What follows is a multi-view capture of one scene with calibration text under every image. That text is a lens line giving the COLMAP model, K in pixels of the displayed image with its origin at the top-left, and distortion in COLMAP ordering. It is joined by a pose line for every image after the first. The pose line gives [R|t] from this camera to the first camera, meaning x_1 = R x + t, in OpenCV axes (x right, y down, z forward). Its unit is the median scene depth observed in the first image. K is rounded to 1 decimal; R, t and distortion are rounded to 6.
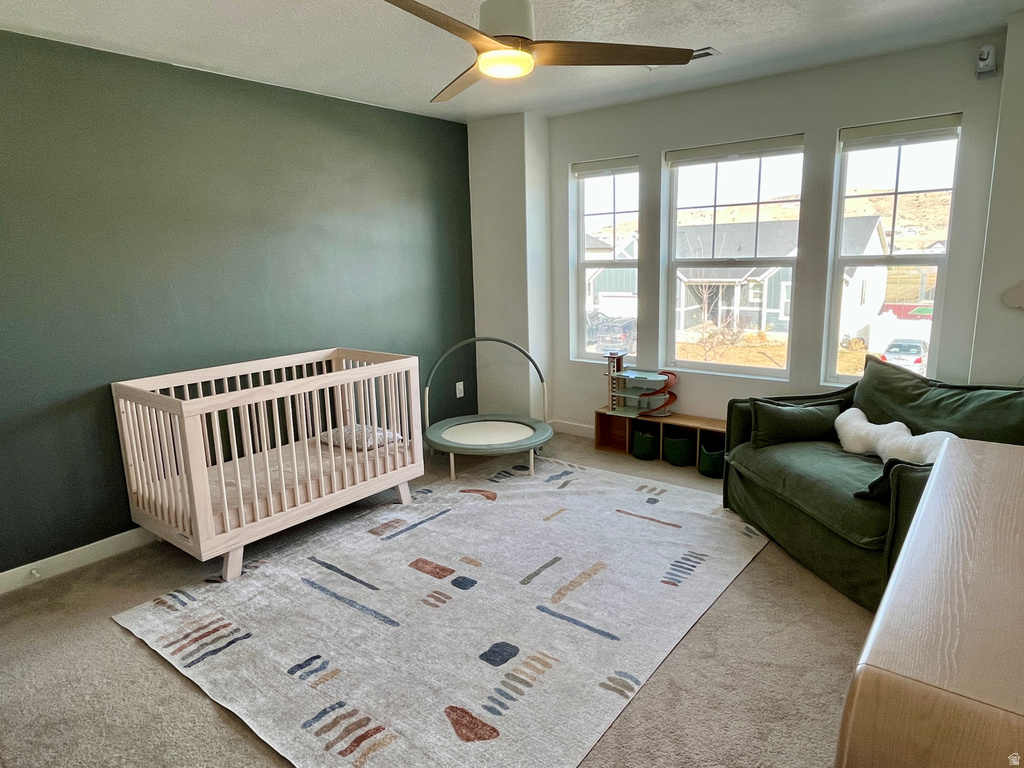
lens RADIAL K [[620.6, 0, 510.5], [0, 620.6, 381.8], [0, 0, 1]] dist [0.000757, 0.000781]
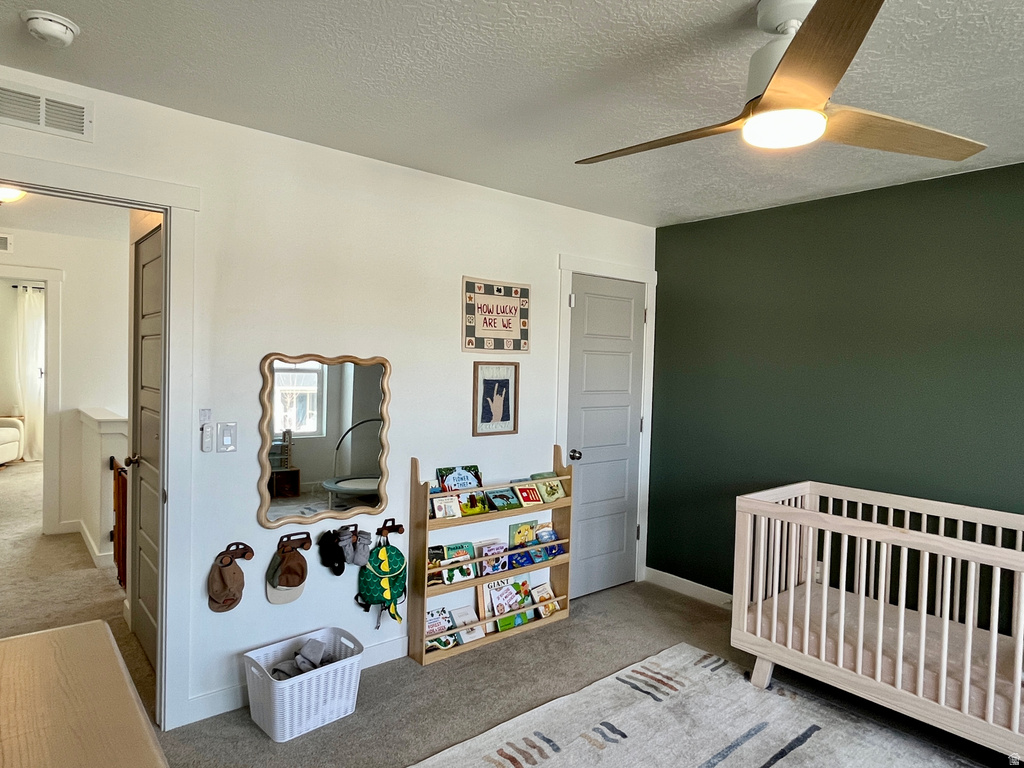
lens RADIAL K [[620.6, 0, 510.5], [0, 620.6, 381.8], [0, 0, 1]] dist [0.000757, 0.000781]
pose [[-0.208822, 0.043866, -0.976969, 0.529038], [-0.209976, 0.973684, 0.088600, -0.149924], [0.955146, 0.223642, -0.194116, 0.606034]]
